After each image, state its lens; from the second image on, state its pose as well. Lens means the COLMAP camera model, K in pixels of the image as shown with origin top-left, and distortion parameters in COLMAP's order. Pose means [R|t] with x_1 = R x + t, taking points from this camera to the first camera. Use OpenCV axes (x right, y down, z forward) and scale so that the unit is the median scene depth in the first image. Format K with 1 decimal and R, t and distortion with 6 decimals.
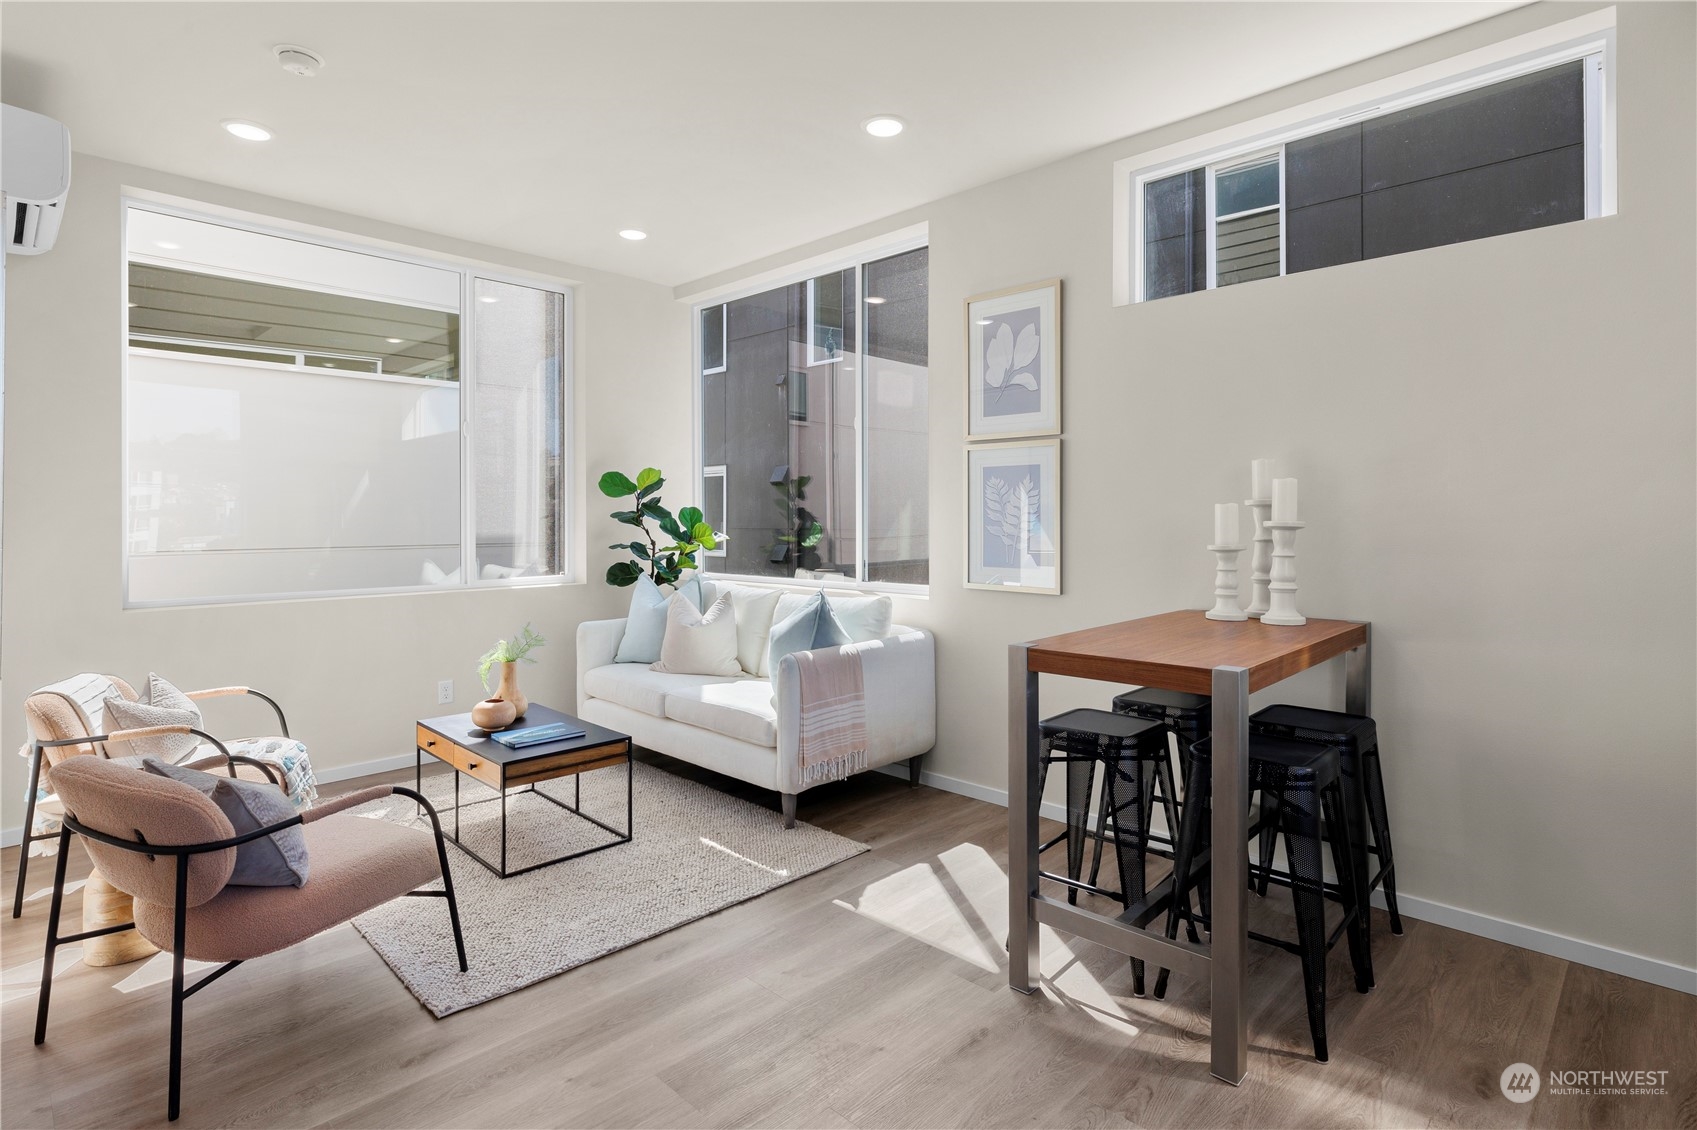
lens RADIAL K [[853.8, 0, 856.0], [0, 853.8, 521.2], [0, 0, 1]] dist [-0.002645, 0.000177]
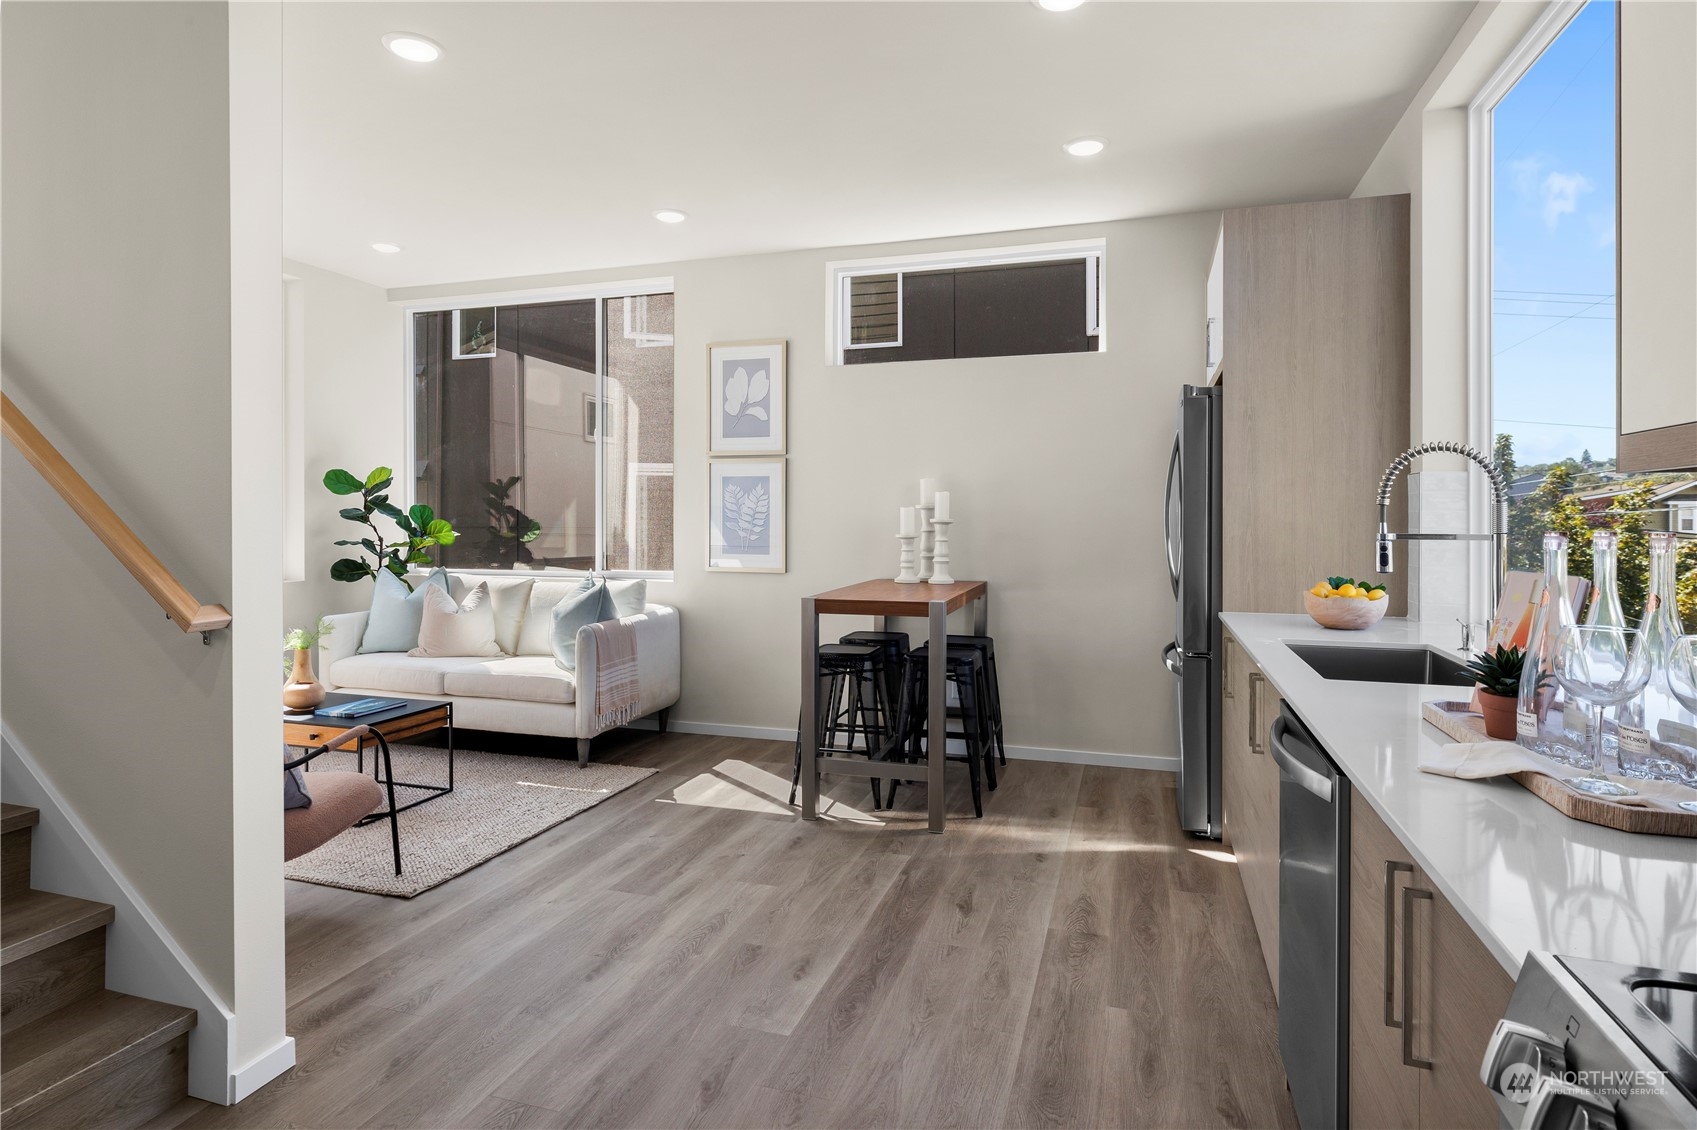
lens RADIAL K [[907.3, 0, 845.9], [0, 907.3, 514.1], [0, 0, 1]] dist [-0.001516, 0.000228]
pose [[0.897615, 0.003981, 0.440763, -0.335176], [-0.001349, 0.999979, -0.006284, 0.001808], [-0.440779, 0.005046, 0.897602, -0.362642]]
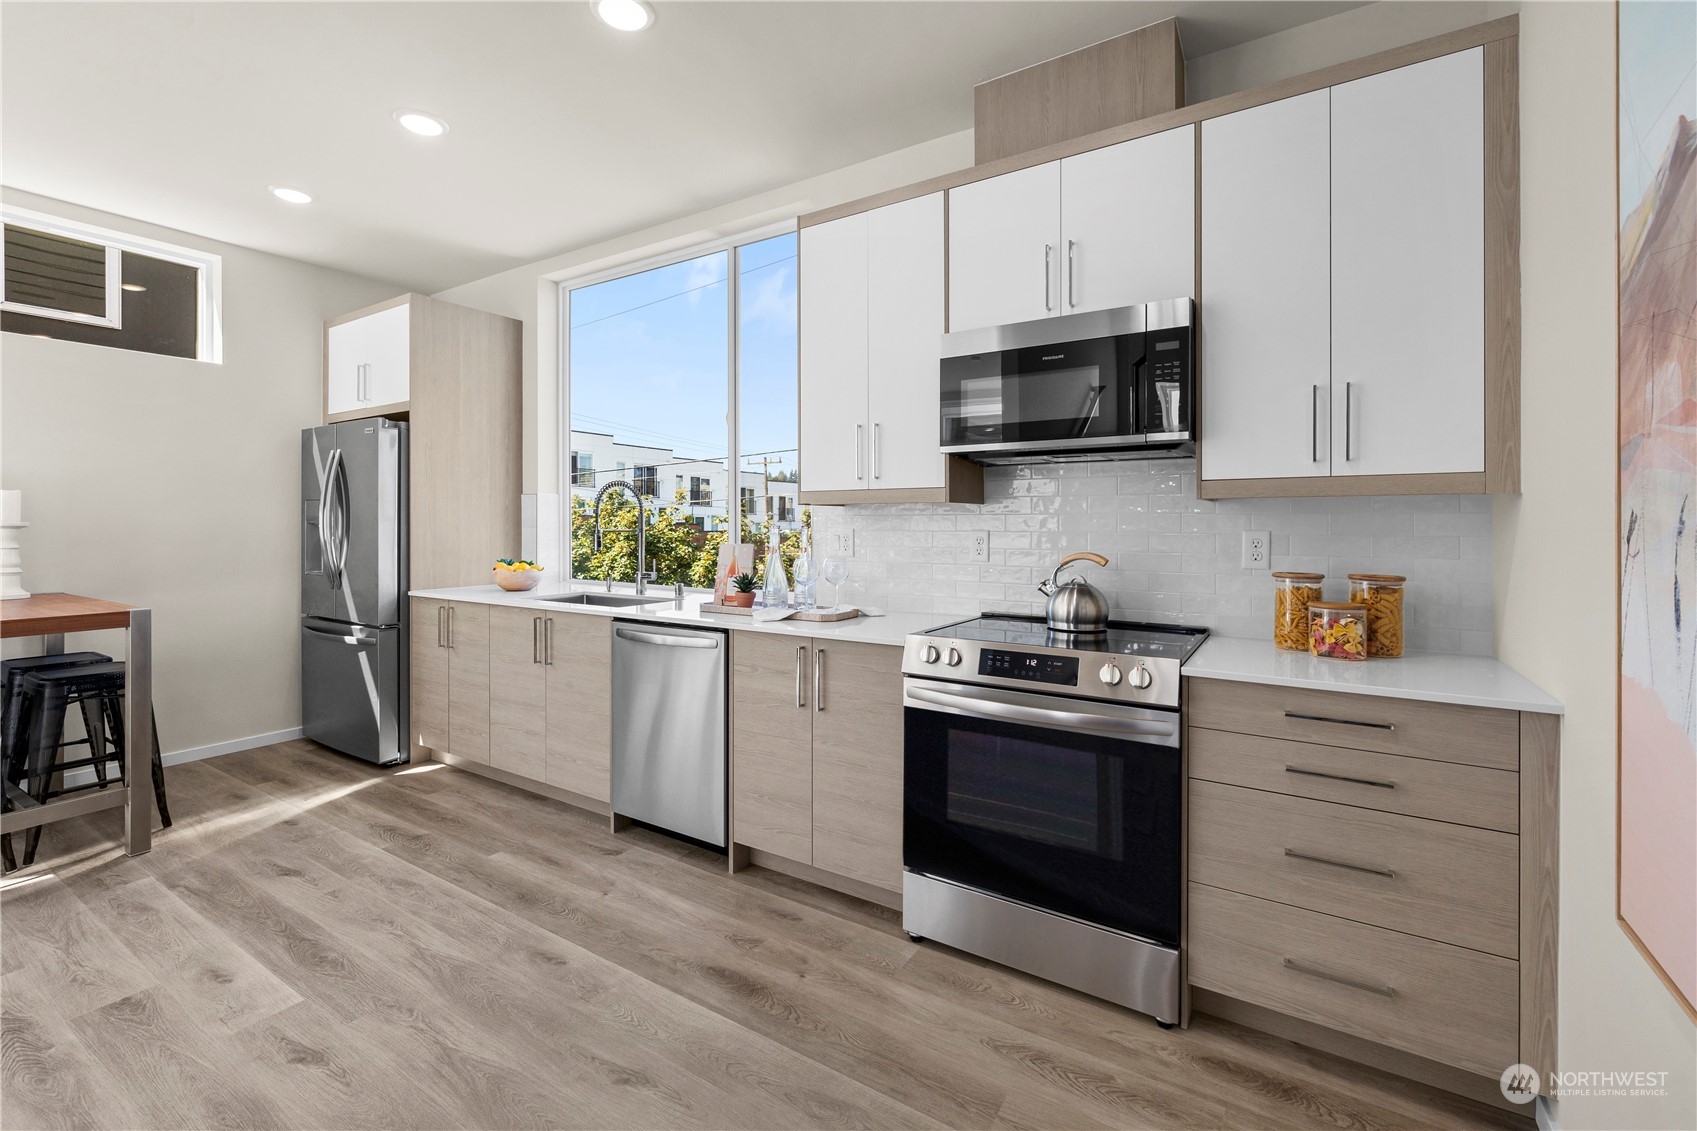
lens RADIAL K [[737.1, 0, 844.1], [0, 737.1, 520.2], [0, 0, 1]] dist [-0.000737, -0.000213]
pose [[-0.193782, 0.003842, 0.981037, -0.740670], [0.003458, 0.999989, -0.003234, 0.003330], [-0.981038, 0.002766, -0.193794, -0.049842]]
